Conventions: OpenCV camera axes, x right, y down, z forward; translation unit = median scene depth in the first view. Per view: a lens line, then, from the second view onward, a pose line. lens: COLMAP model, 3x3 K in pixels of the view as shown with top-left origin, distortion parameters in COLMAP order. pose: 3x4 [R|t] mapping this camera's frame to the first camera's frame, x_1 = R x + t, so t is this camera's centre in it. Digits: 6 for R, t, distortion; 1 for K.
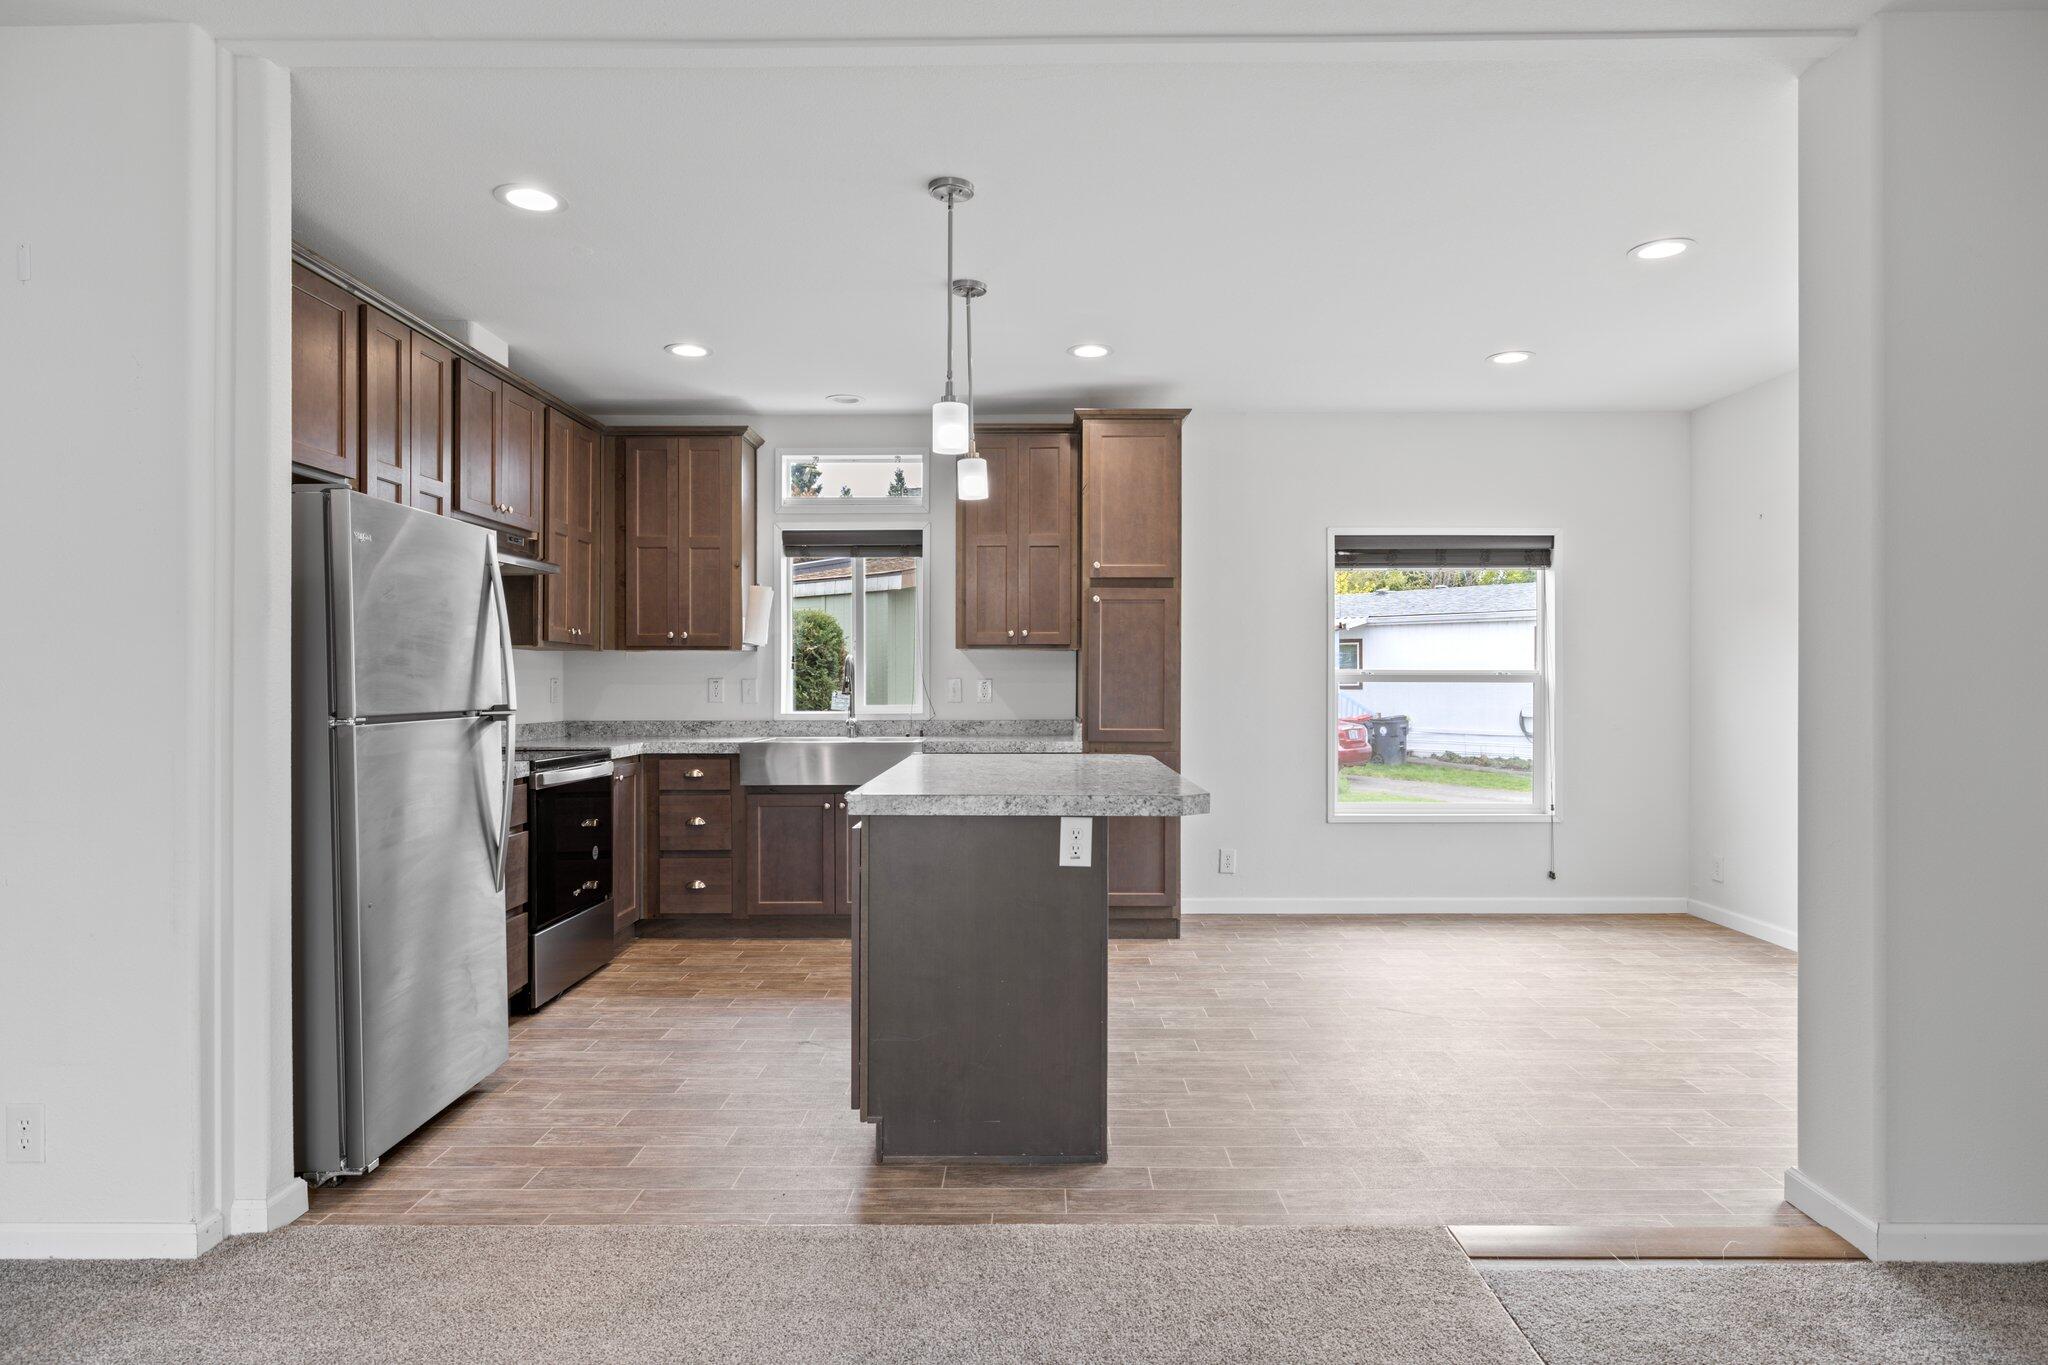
lens RADIAL K [[1122.3, 0, 1046.4], [0, 1122.3, 679.8], [0, 0, 1]] dist [-0.001839, -0.000922]
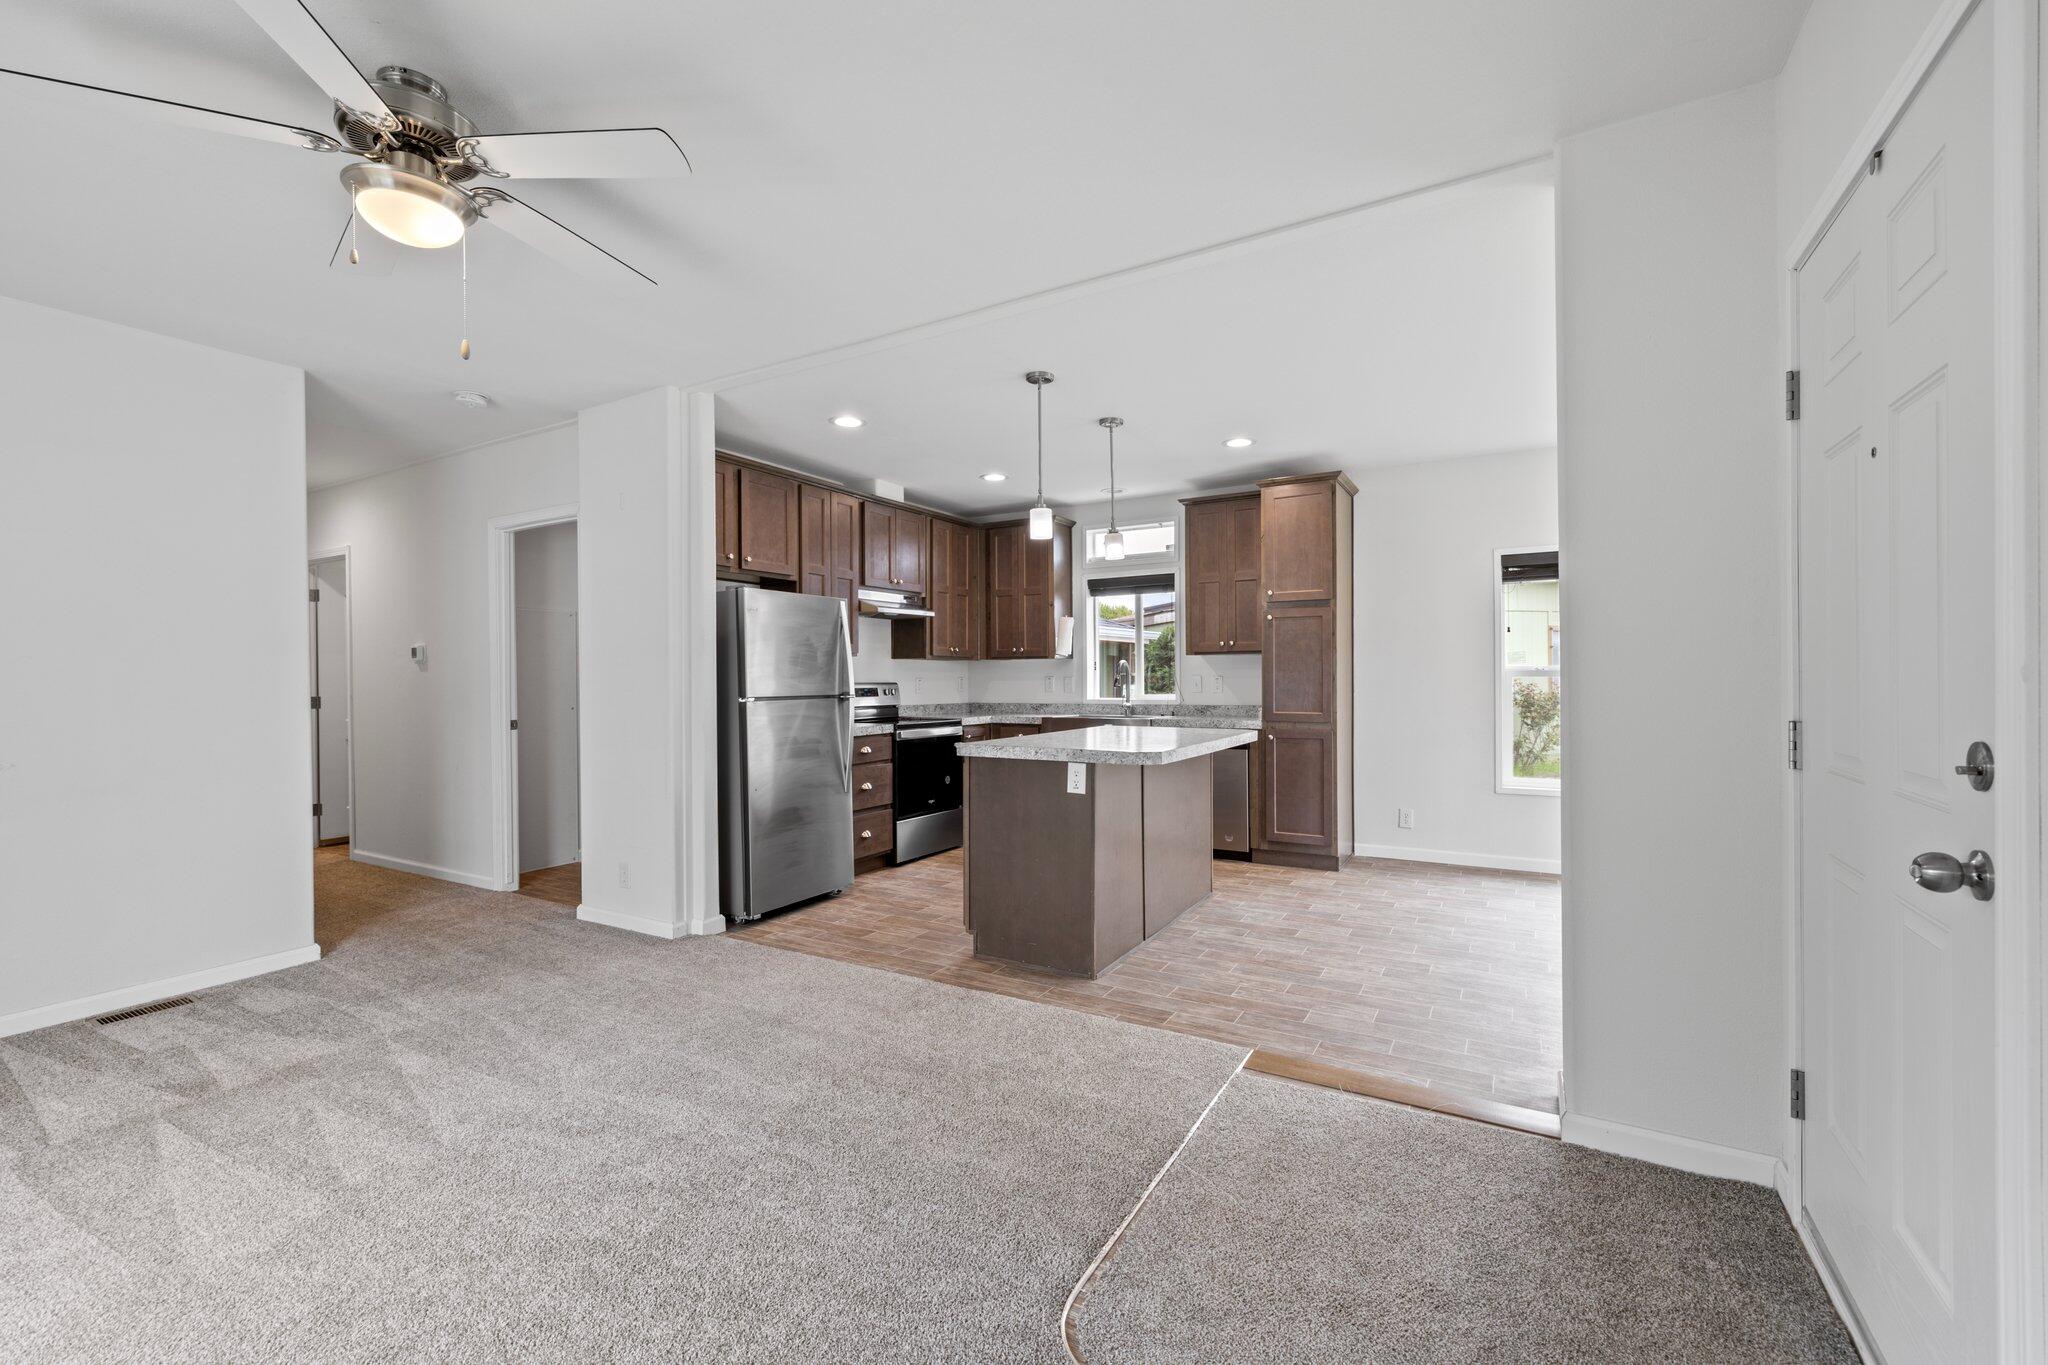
lens RADIAL K [[859.7, 0, 1038.0], [0, 859.7, 677.1], [0, 0, 1]] dist [-0.002347, 0.000246]
pose [[0.867489, -0.005123, -0.497429, 0.348477], [0.005770, 0.999983, -0.000235, -0.000274], [0.497422, -0.002666, 0.867505, -0.057520]]
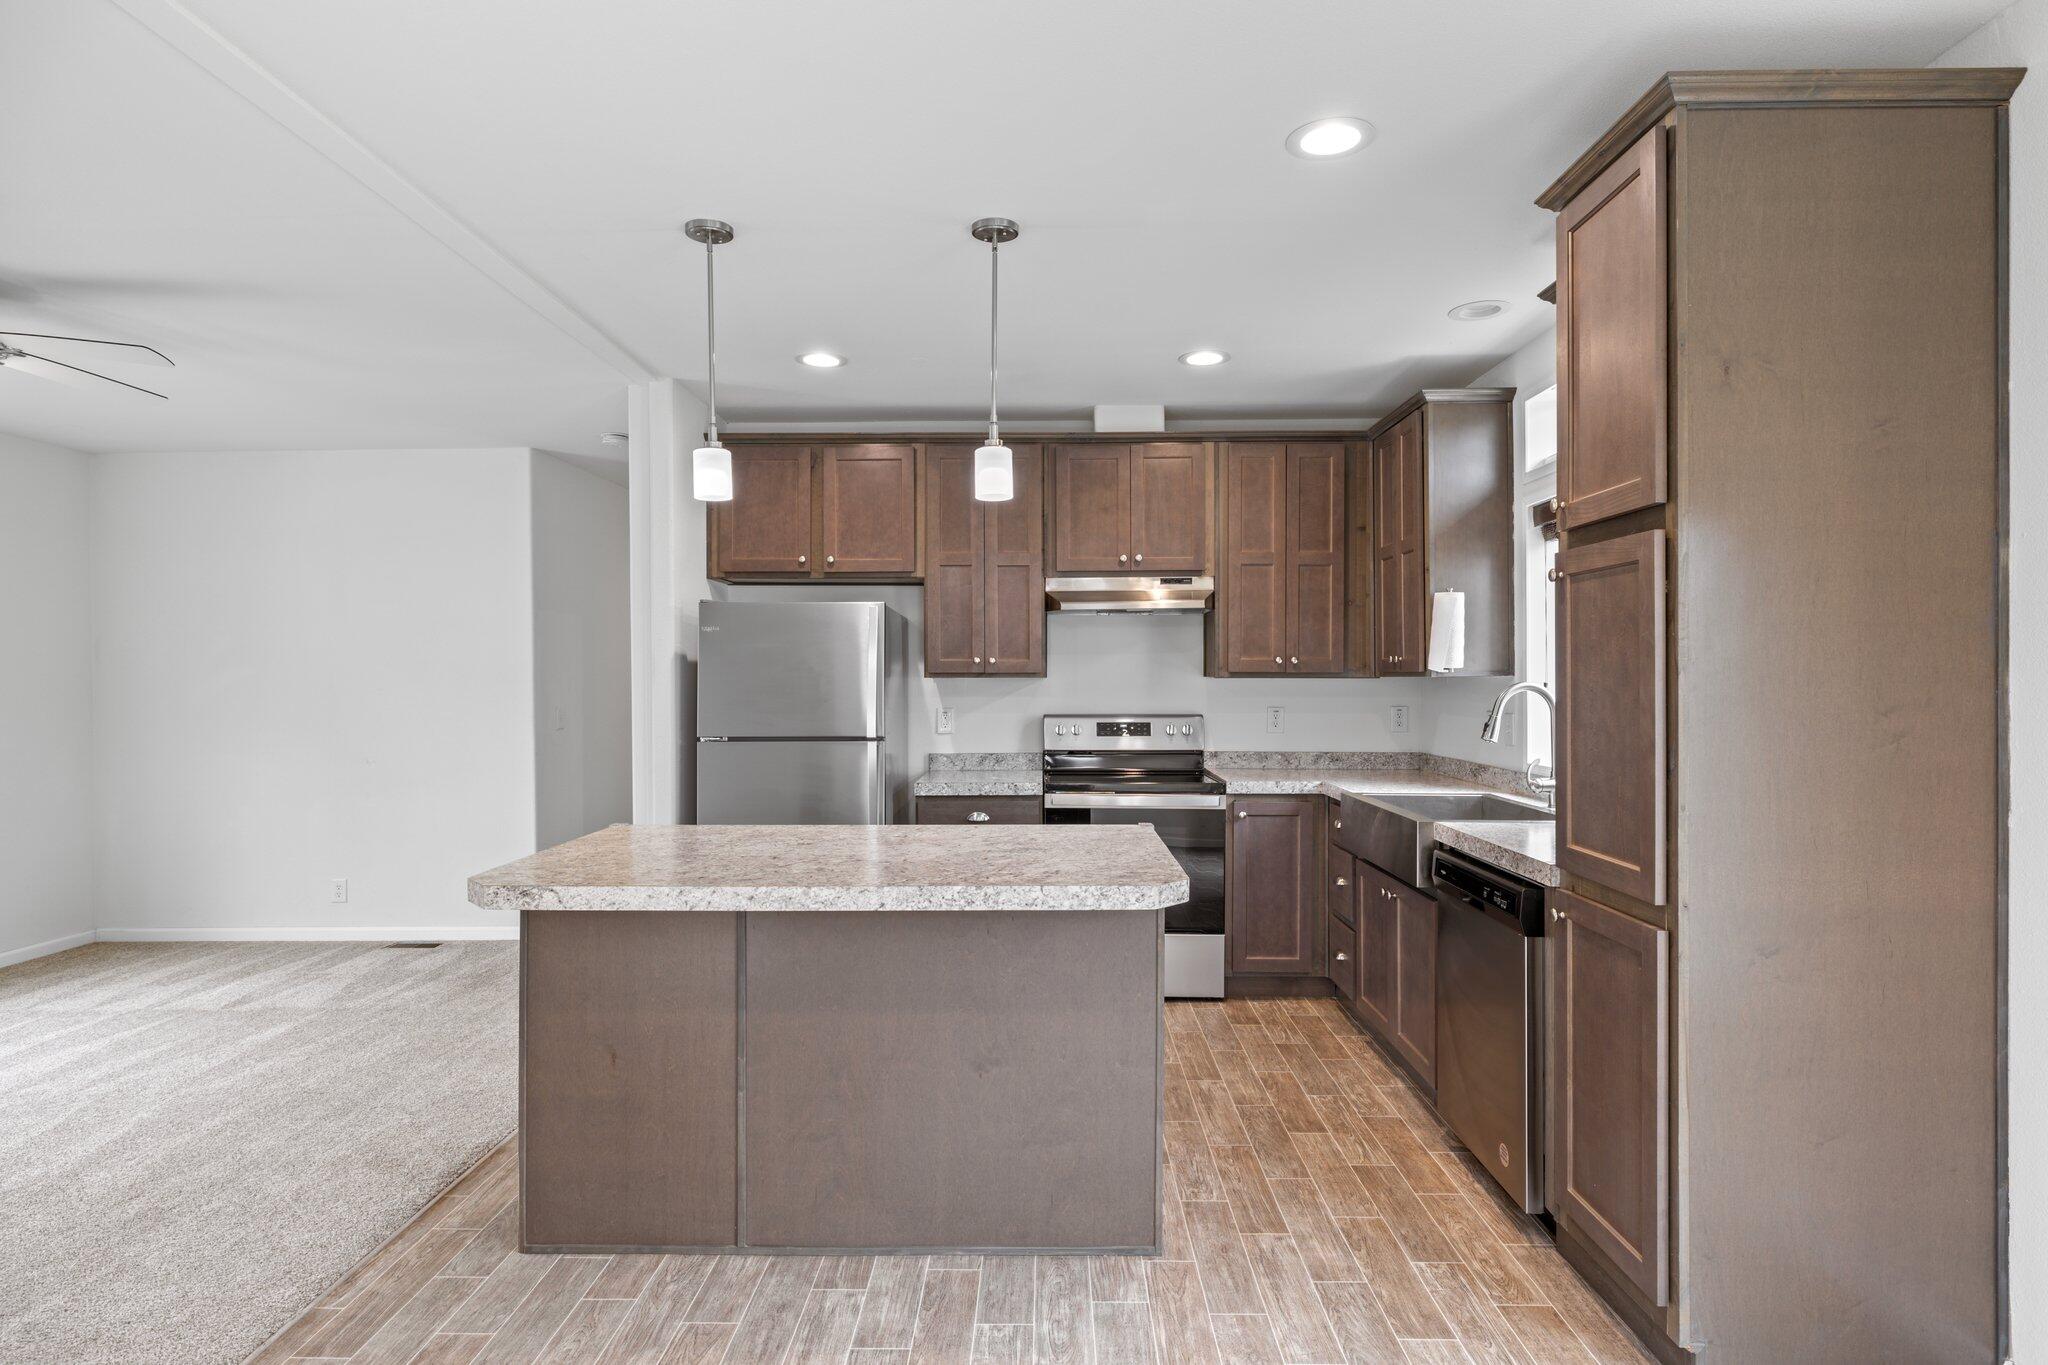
lens RADIAL K [[1083.2, 0, 1021.7], [0, 1083.2, 683.9], [0, 0, 1]] dist [-0.003308, -0.000441]
pose [[-0.021601, 0.002397, -0.999764, 0.555686], [0.003371, 0.999992, 0.002325, -0.026600], [0.999761, -0.003320, -0.021608, 0.846379]]
